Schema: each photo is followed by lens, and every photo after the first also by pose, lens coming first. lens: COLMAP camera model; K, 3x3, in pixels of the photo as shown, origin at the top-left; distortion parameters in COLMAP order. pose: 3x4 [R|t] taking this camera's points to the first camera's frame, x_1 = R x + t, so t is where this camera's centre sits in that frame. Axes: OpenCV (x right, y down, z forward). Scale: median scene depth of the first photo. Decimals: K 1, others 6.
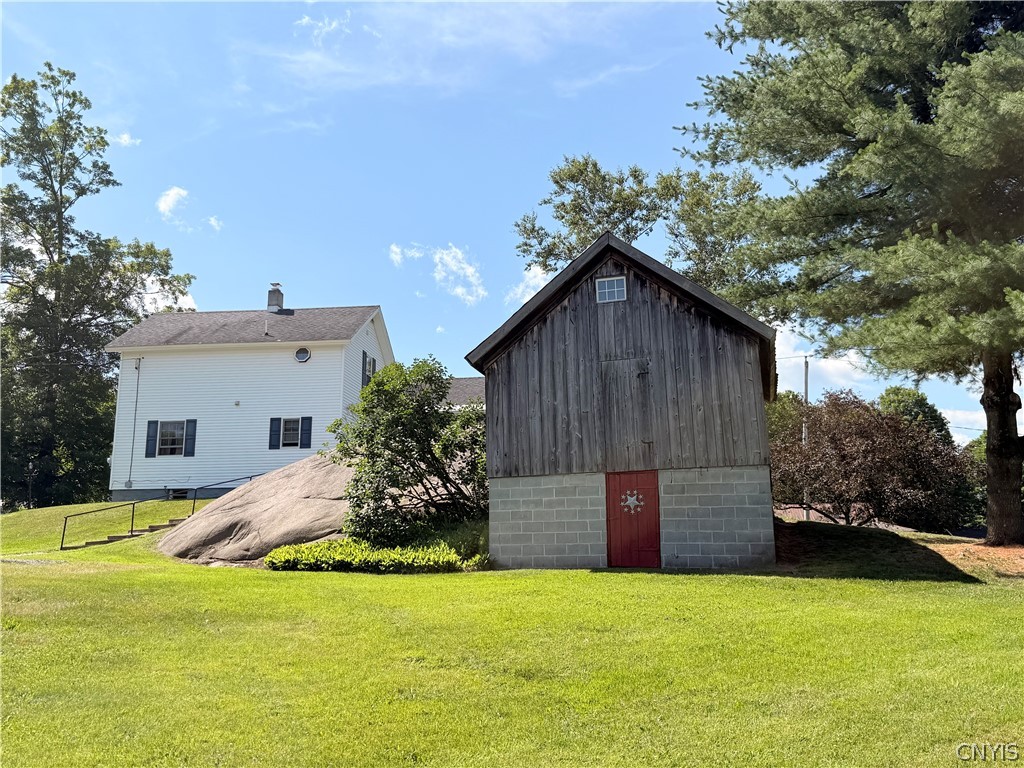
lens RADIAL K [[957.3, 0, 512.0], [0, 957.3, 384.0], [0, 0, 1]] dist [0.126033, -0.004754]
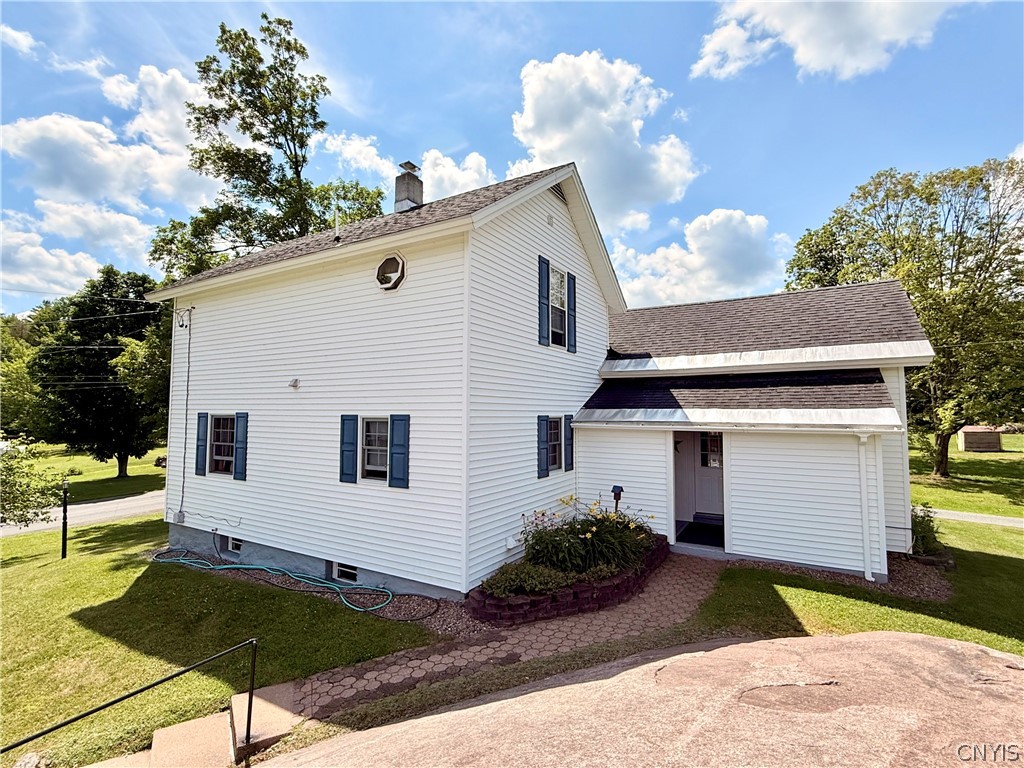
lens RADIAL K [[495.4, 0, 512.0], [0, 495.4, 384.0], [0, 0, 1]] dist [0.000738, 0.000029]
pose [[0.922489, -0.019210, -0.385545, -0.131354], [0.070135, 0.990479, 0.118461, -0.003969], [0.379598, -0.136319, 0.915053, 1.342474]]
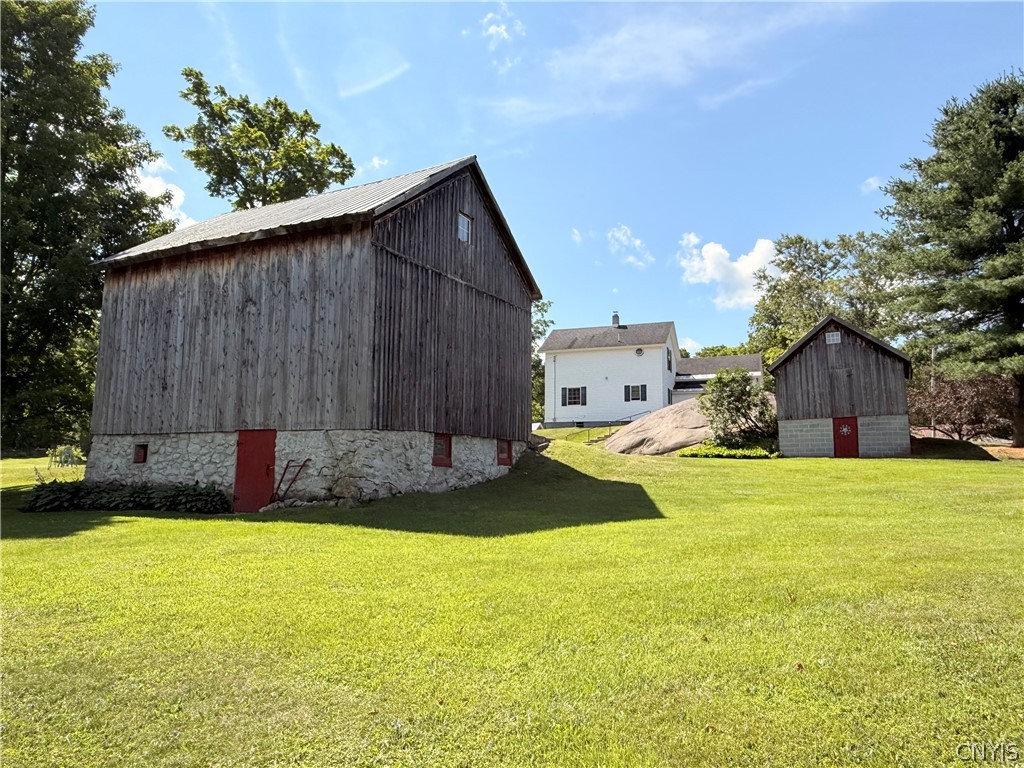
lens RADIAL K [[714.2, 0, 511.6], [0, 714.2, 390.2], [0, 0, 1]] dist [-0.006872, -0.003390]
pose [[0.968760, -0.018028, -0.247345, -0.191186], [0.036085, 0.996987, 0.068665, -0.102260], [0.245362, -0.075445, 0.966491, -0.726177]]
